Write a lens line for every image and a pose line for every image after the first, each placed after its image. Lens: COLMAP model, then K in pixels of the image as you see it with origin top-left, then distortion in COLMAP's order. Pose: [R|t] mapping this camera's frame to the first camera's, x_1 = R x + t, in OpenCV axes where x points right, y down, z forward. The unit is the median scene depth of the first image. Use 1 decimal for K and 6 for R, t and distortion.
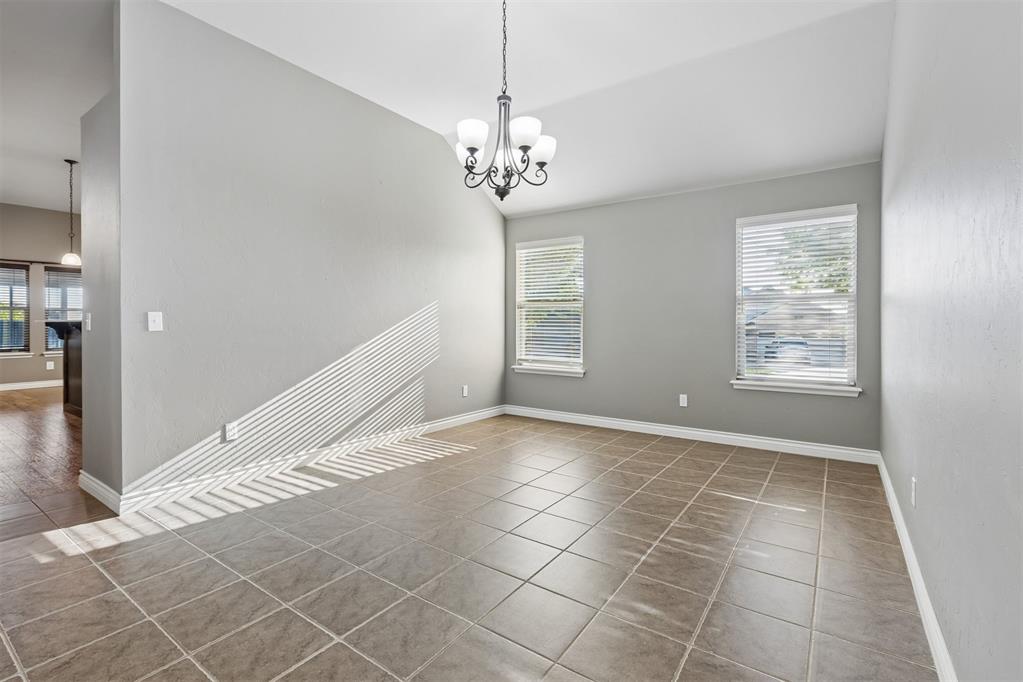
lens RADIAL K [[466.4, 0, 508.8], [0, 466.4, 330.9], [0, 0, 1]] dist [-0.001138, -0.000093]
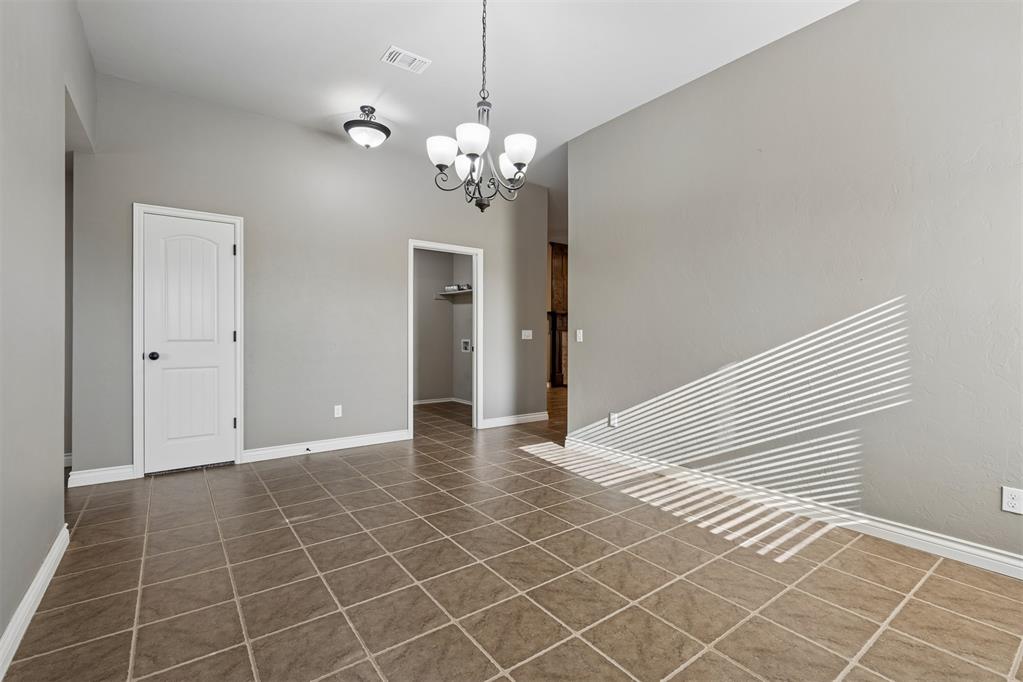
lens RADIAL K [[466.4, 0, 509.7], [0, 466.4, 341.3], [0, 0, 1]] dist [-0.001138, -0.000093]
pose [[-0.317365, 0.013386, -0.948209, 0.686757], [-0.010257, 0.999793, 0.017547, -0.024416], [0.948248, 0.015295, -0.317162, 1.059135]]
